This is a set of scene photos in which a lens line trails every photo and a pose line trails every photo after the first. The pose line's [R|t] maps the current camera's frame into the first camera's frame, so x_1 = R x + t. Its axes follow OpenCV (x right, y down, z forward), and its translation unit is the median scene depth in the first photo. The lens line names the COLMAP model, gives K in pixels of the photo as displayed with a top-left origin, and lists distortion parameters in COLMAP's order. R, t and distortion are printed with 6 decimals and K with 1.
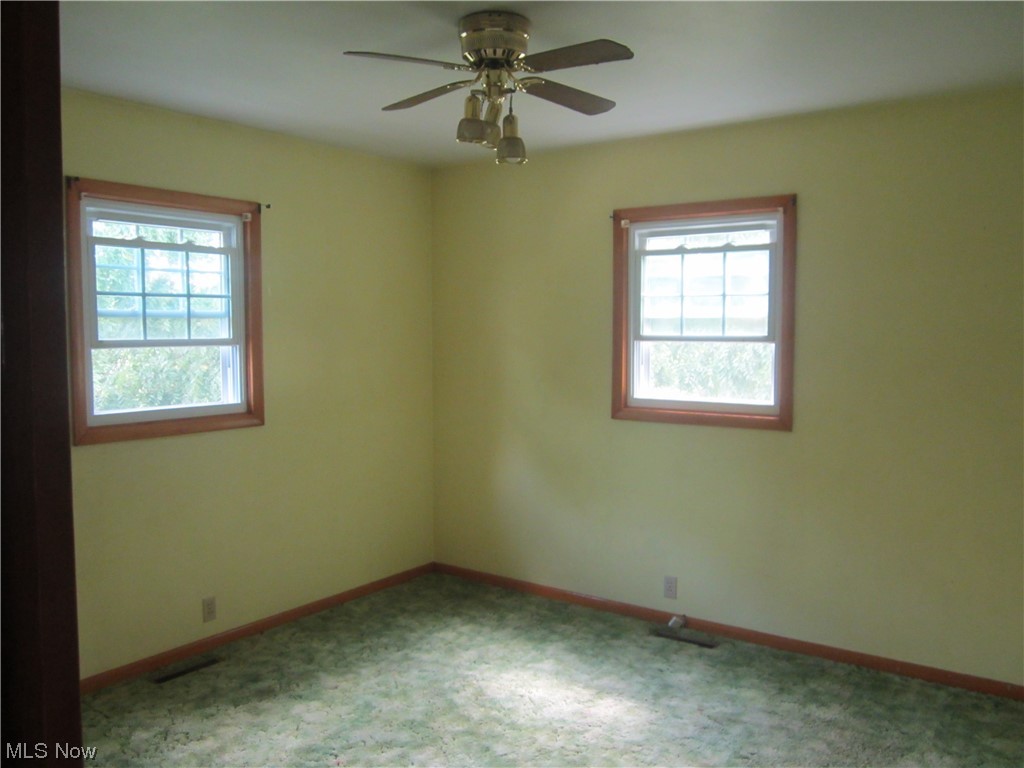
lens RADIAL K [[890.3, 0, 497.5], [0, 890.3, 384.0], [0, 0, 1]] dist [0.002099, 0.007153]
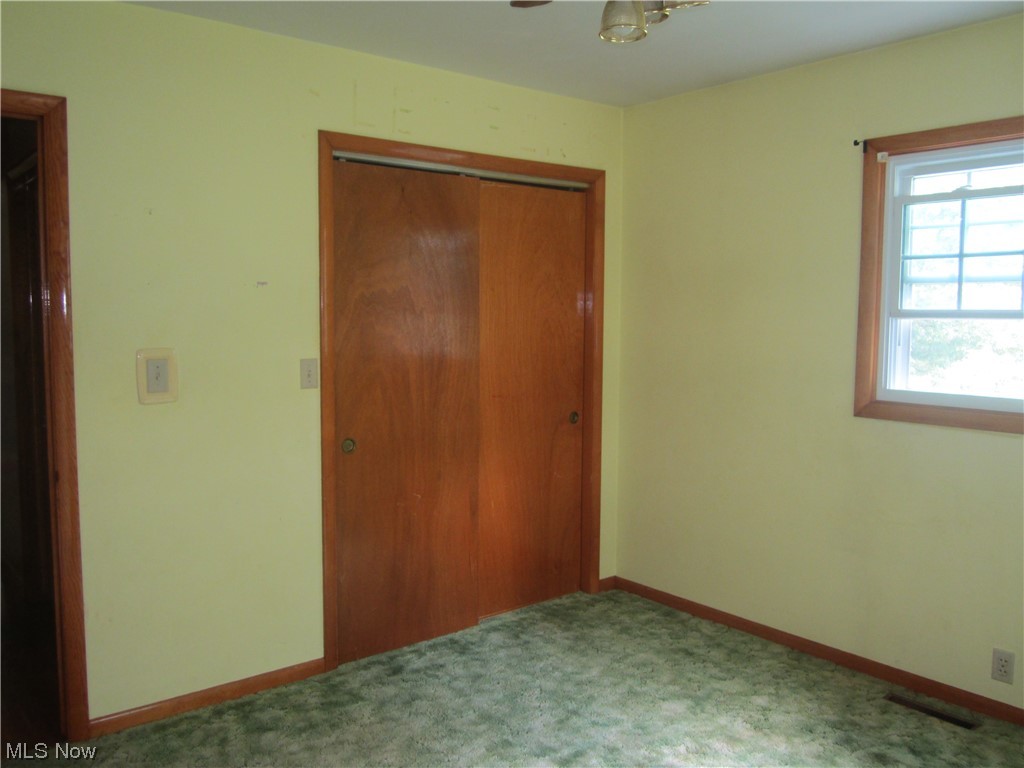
lens RADIAL K [[890.3, 0, 497.5], [0, 890.3, 384.0], [0, 0, 1]] dist [0.002099, 0.007153]
pose [[-0.245781, 0.092180, -0.964932, 0.546359], [-0.065169, 0.991644, 0.111332, -0.047866], [0.967132, 0.090247, -0.237720, 0.818550]]
